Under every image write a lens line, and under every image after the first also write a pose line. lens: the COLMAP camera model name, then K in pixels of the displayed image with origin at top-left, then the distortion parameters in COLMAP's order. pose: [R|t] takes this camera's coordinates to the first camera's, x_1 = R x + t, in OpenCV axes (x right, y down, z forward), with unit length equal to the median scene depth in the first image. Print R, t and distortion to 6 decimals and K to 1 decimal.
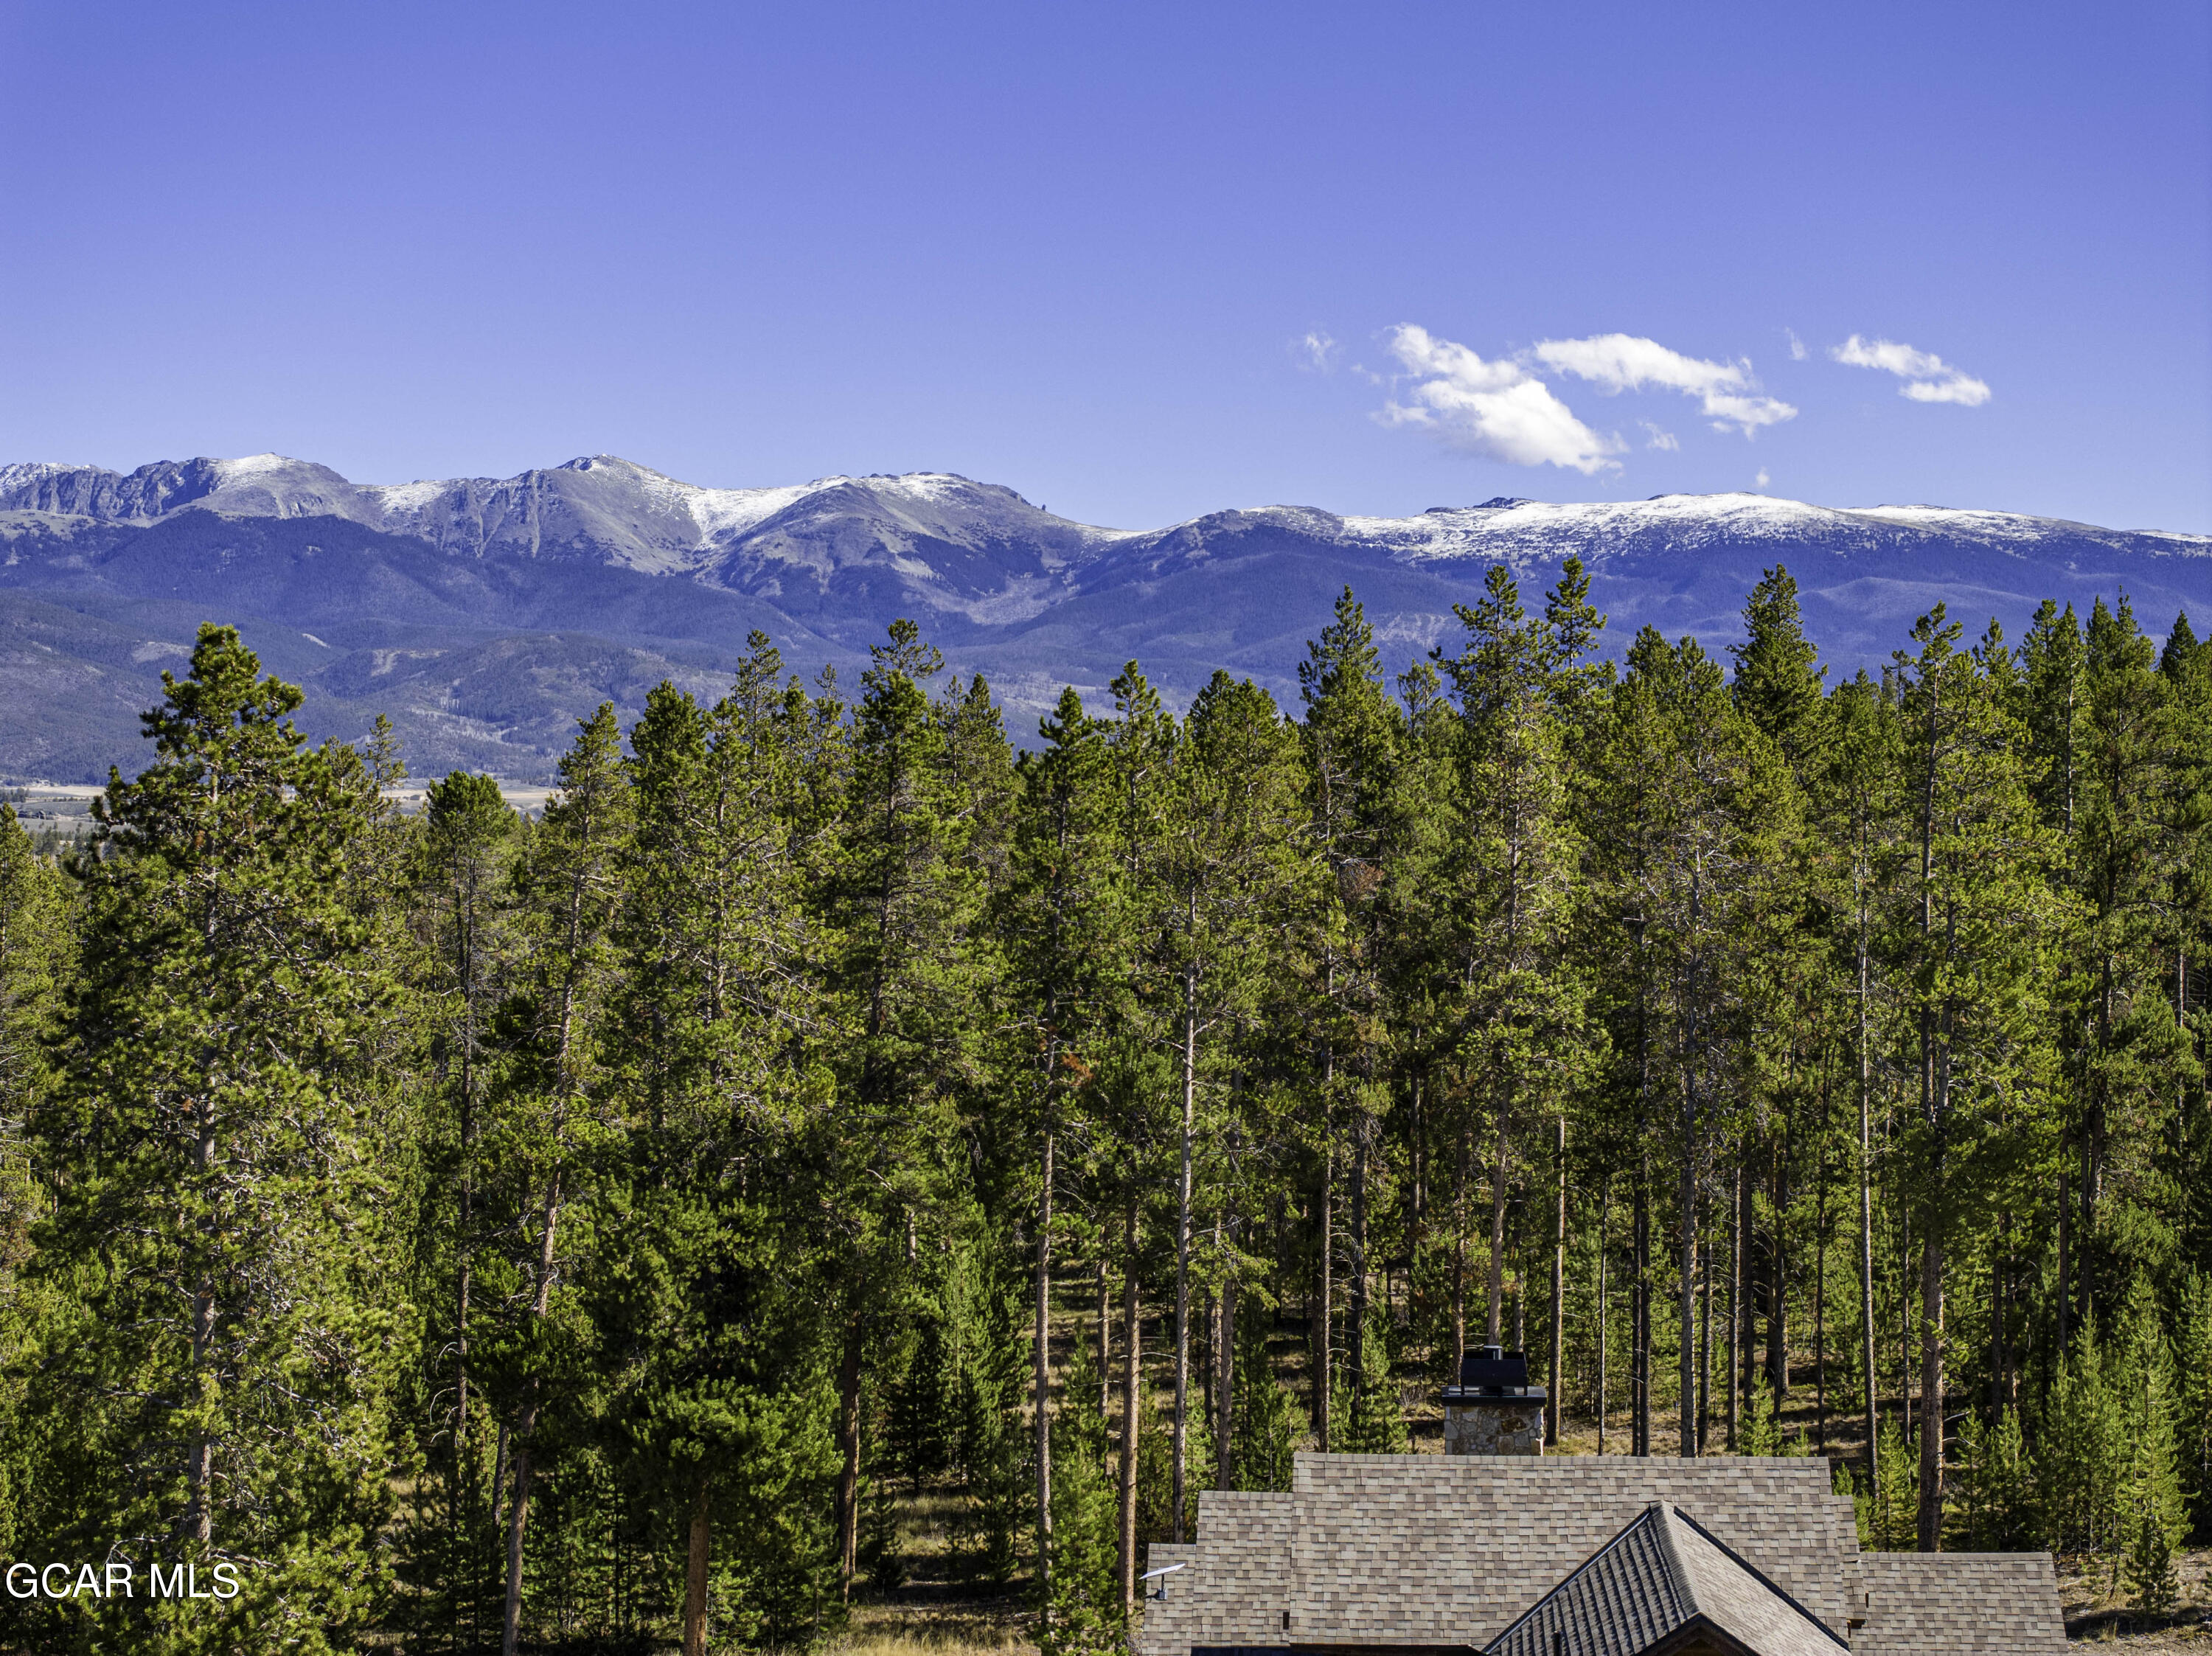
lens RADIAL K [[4427.3, 0, 1123.0], [0, 4427.3, 830.3], [0, 0, 1]] dist [-0.075162, 0.000000]
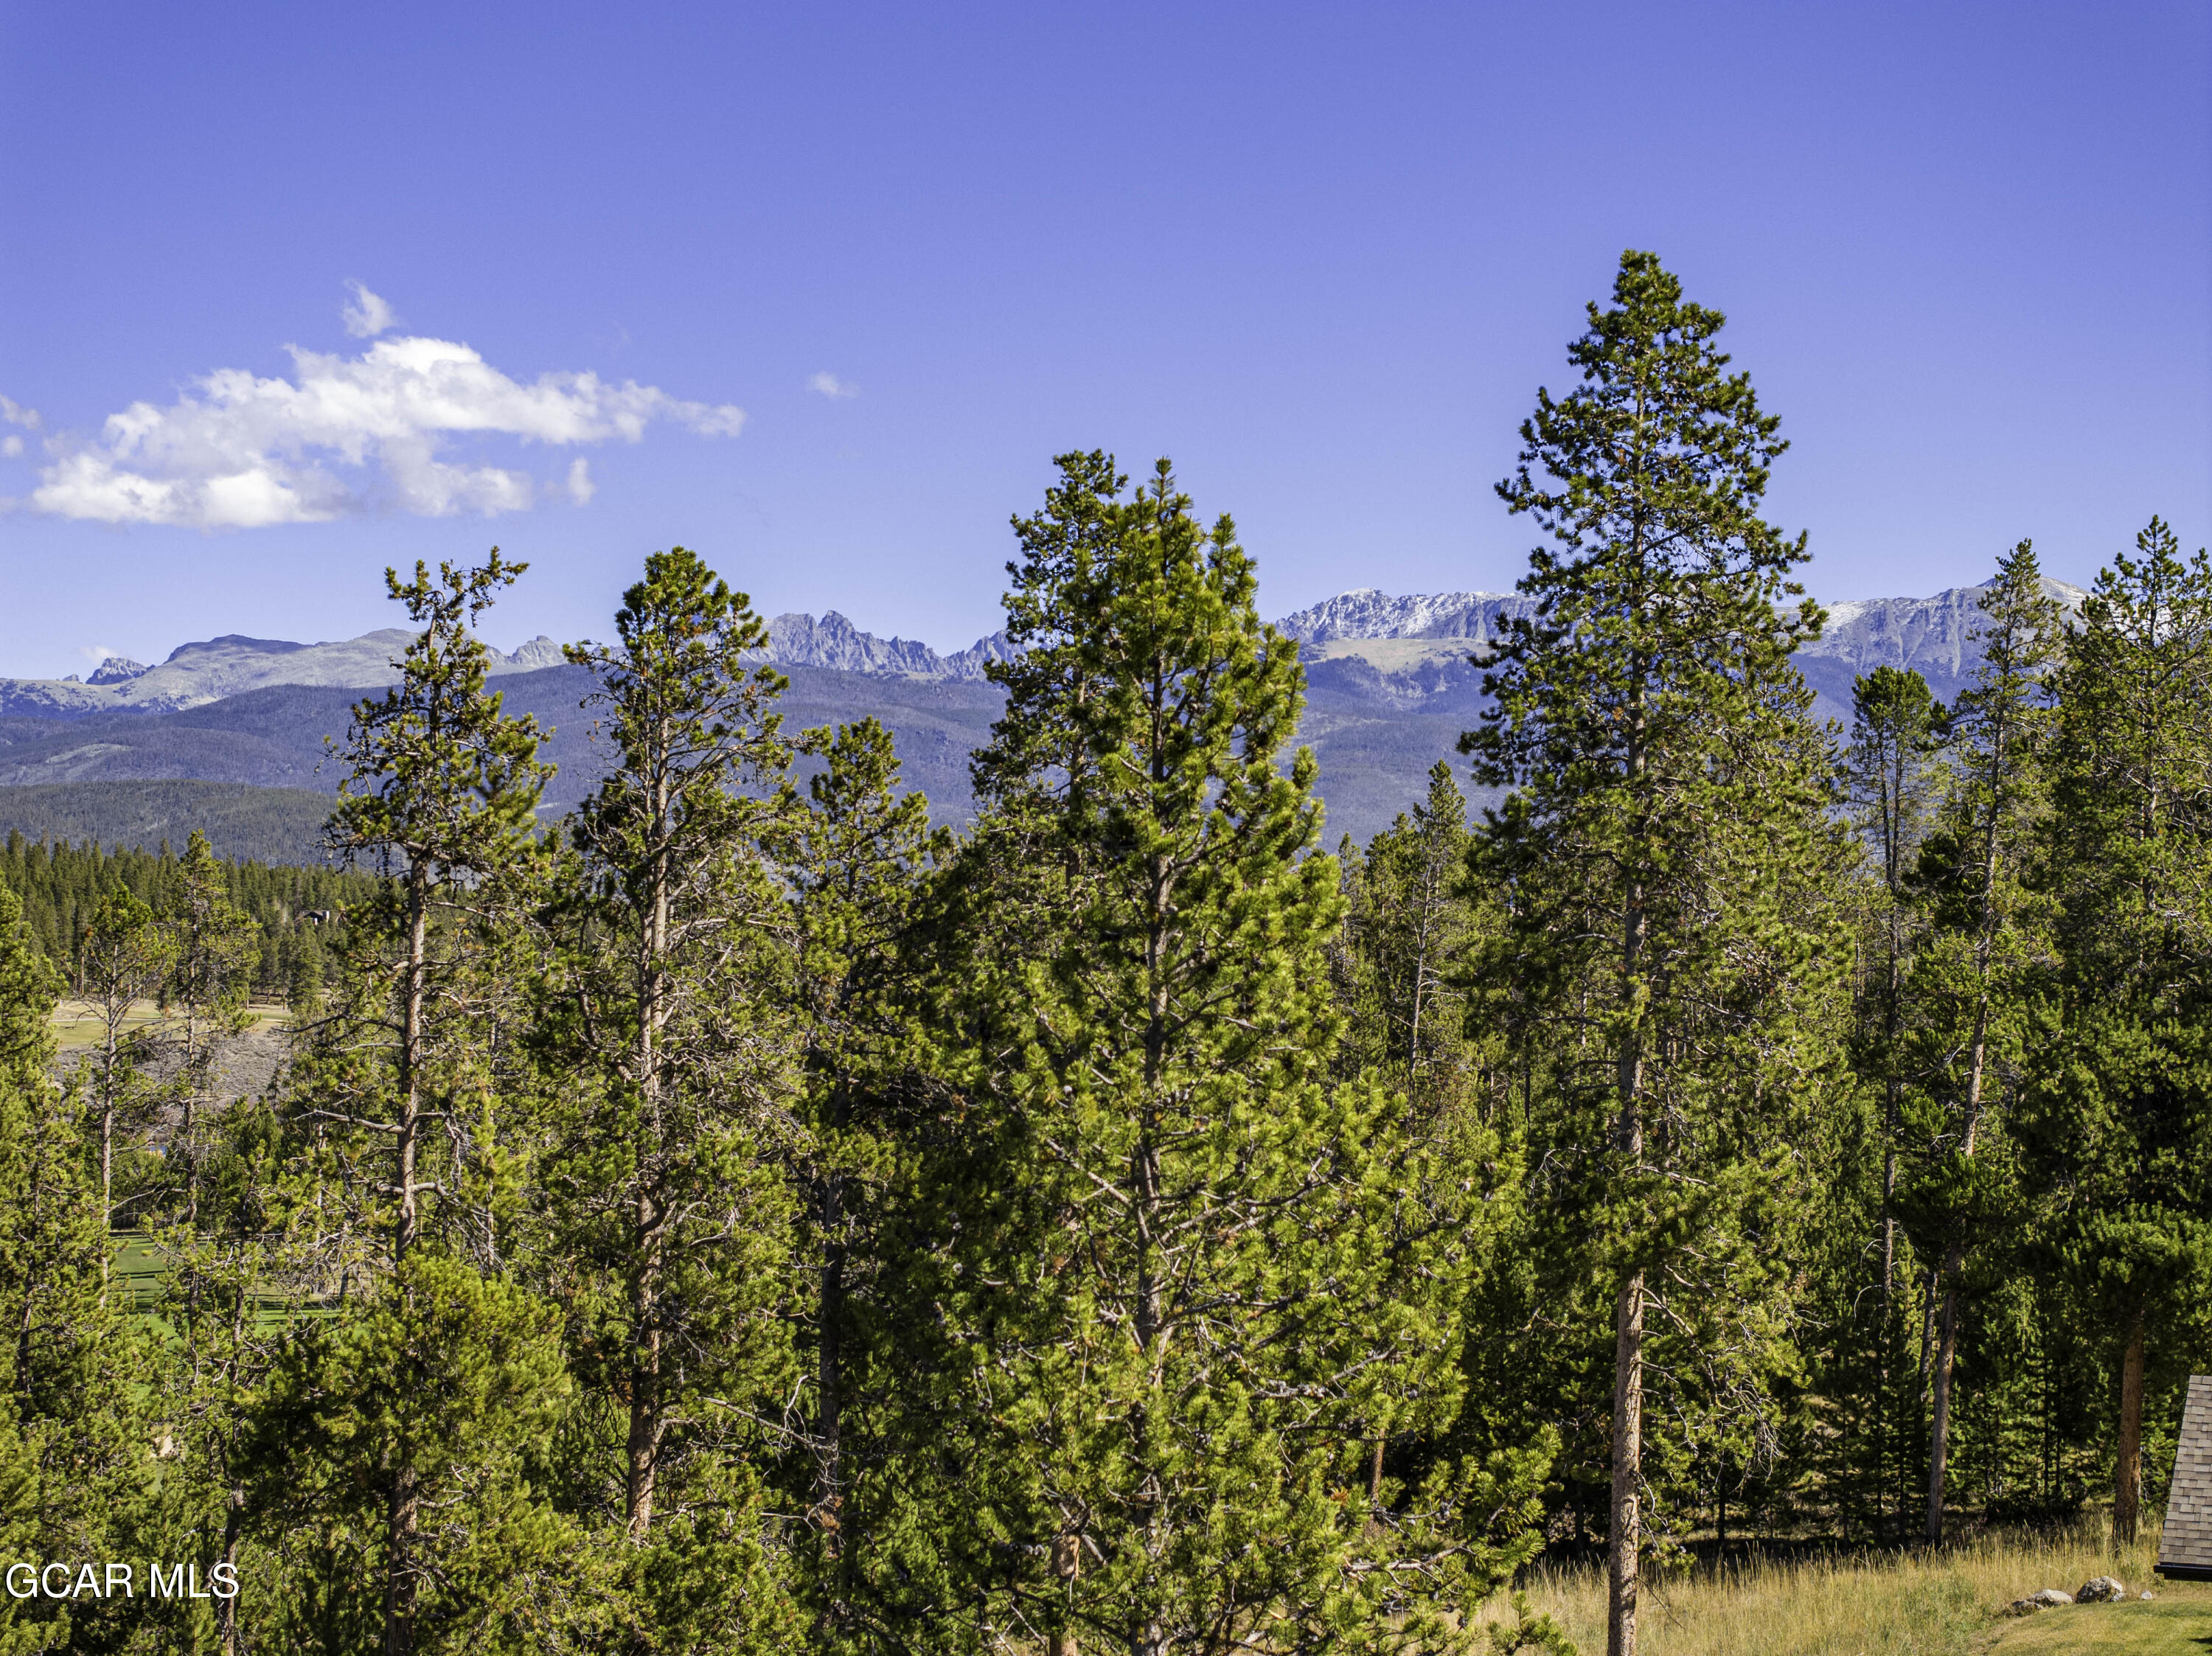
lens RADIAL K [[4427.3, 0, 1076.9], [0, 4427.3, 864.1], [0, 0, 1]] dist [-0.075162, 0.000000]
pose [[0.946338, -0.010279, -0.323015, -0.000654], [0.001238, 0.999602, -0.028183, 0.075685], [0.323176, 0.026271, 0.945974, -0.002117]]
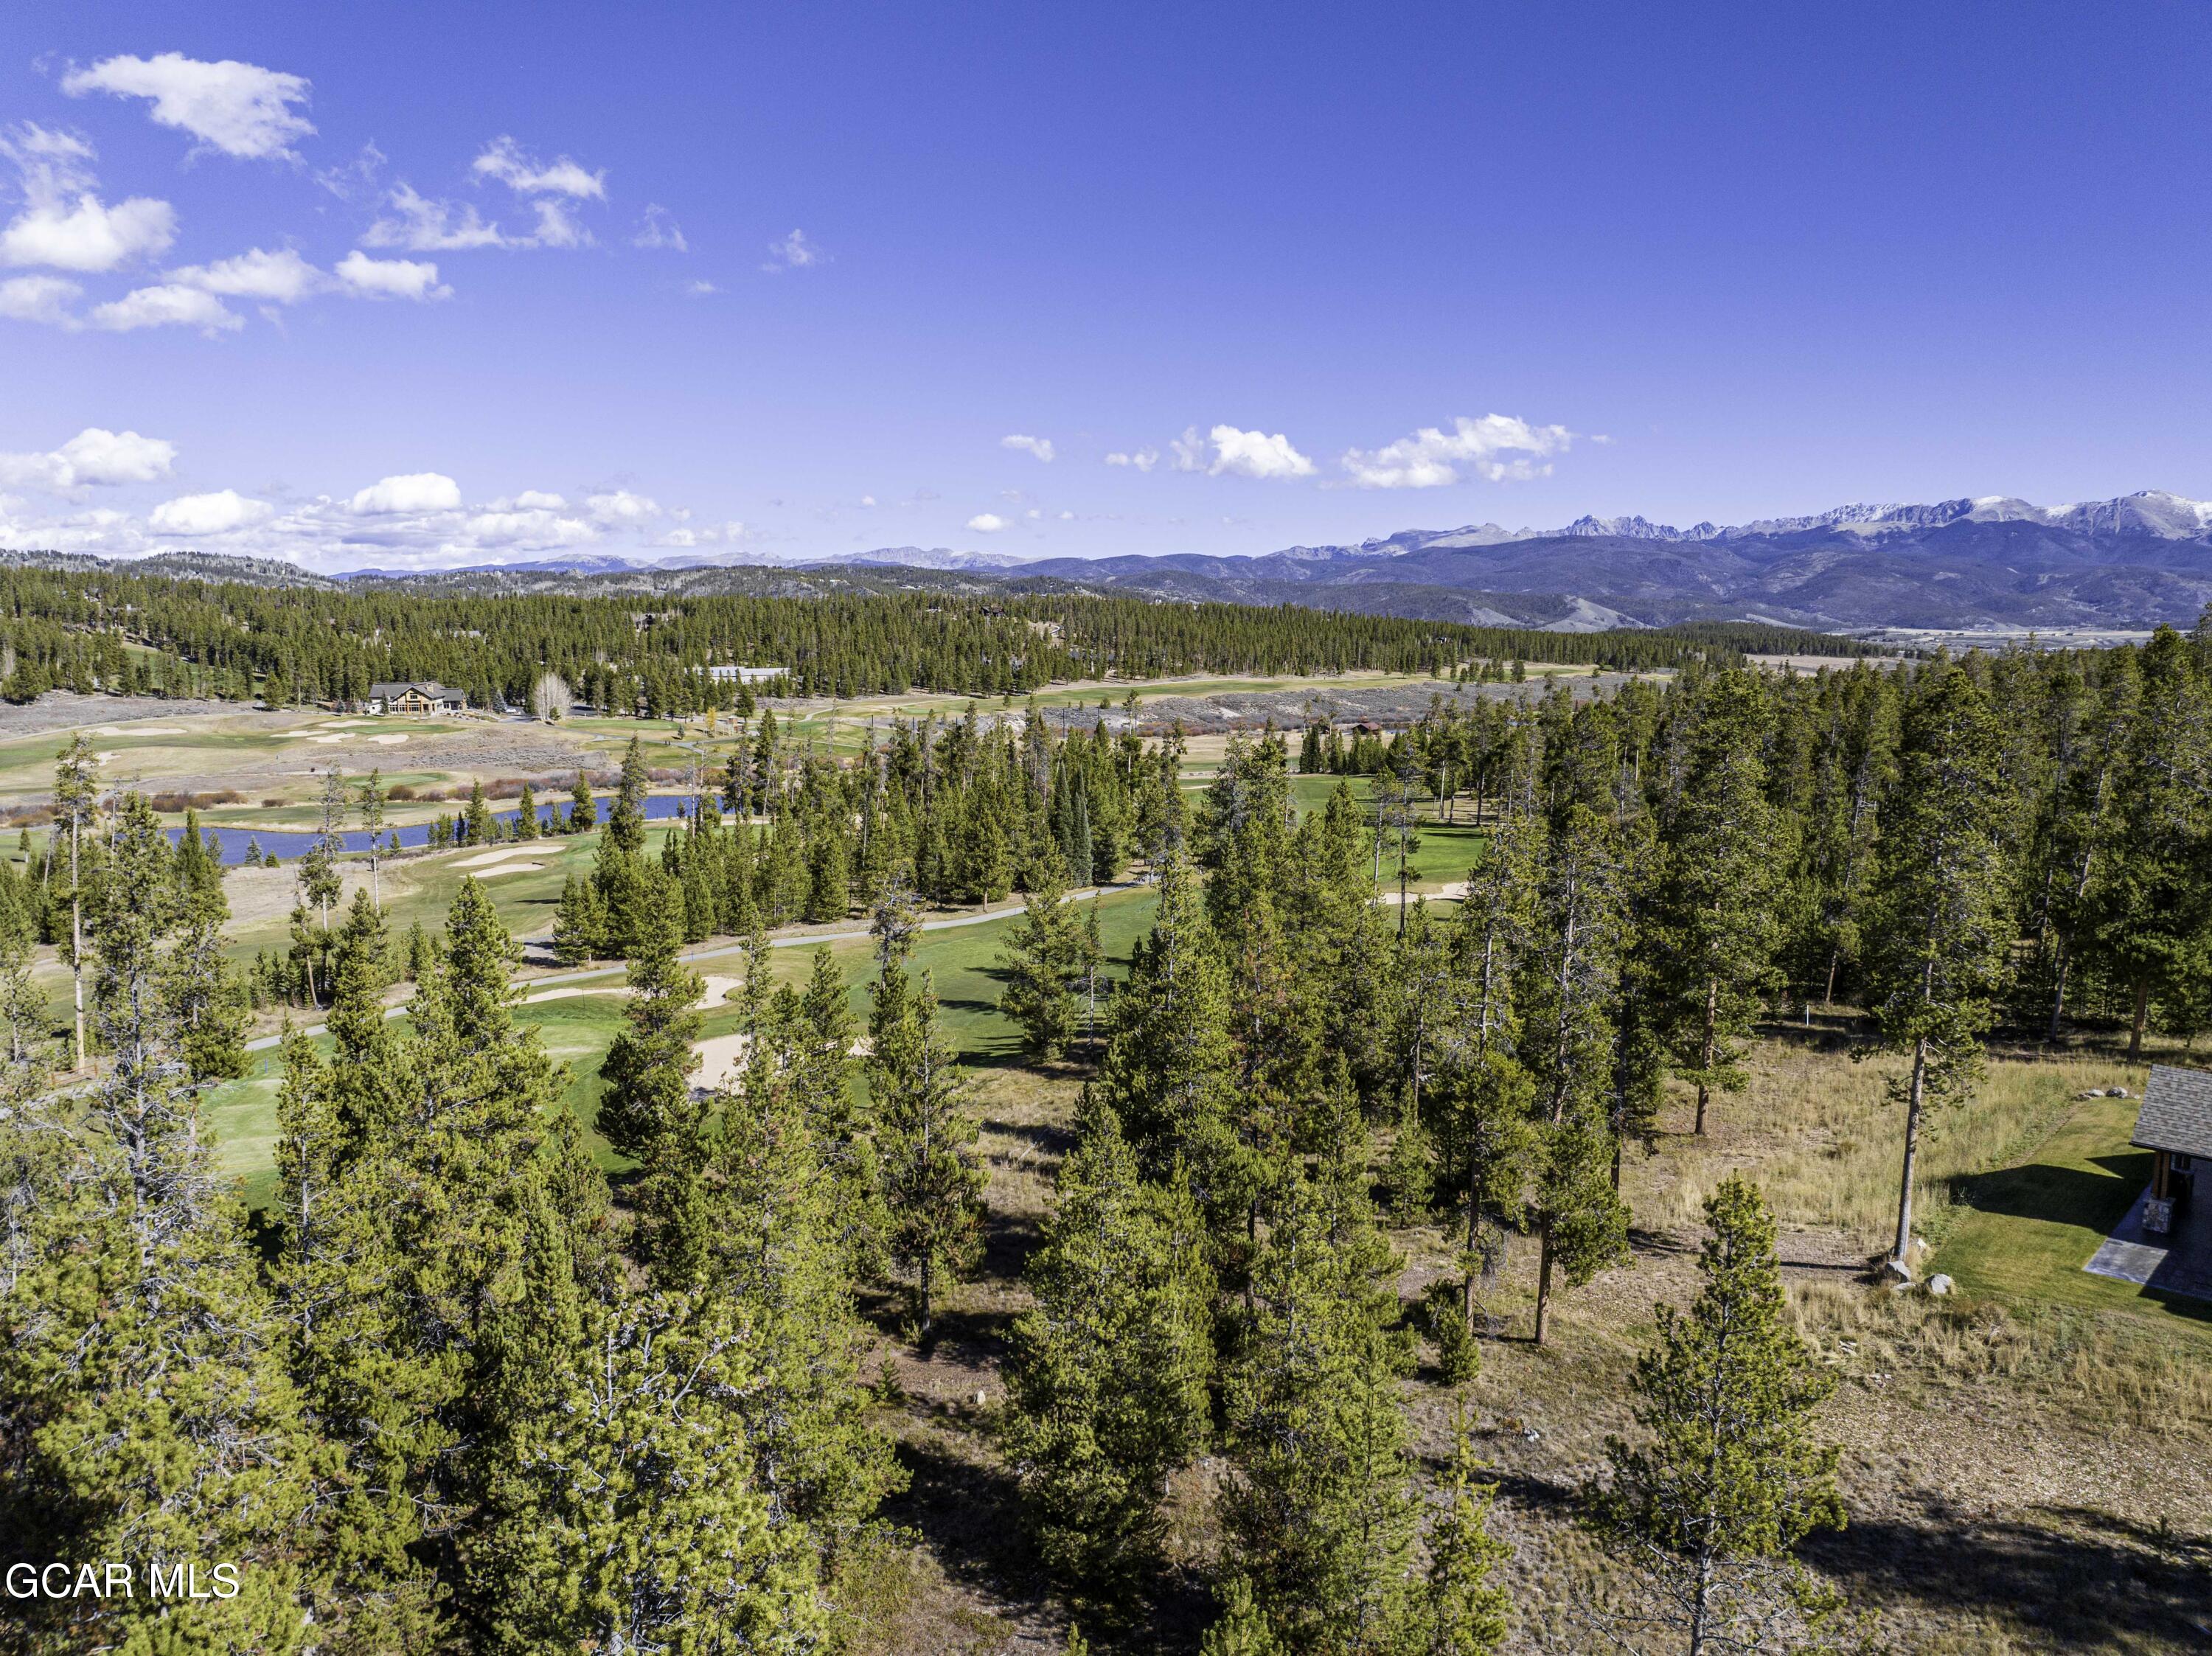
lens RADIAL K [[1567.3, 0, 1120.5], [0, 1567.3, 827.6], [0, 0, 1]] dist [-0.038507, 0.007544]
pose [[0.765391, 0.082986, -0.638192, 0.012836], [-0.004397, 0.992303, 0.123759, -0.040896], [0.643550, -0.091918, 0.759865, -0.046267]]
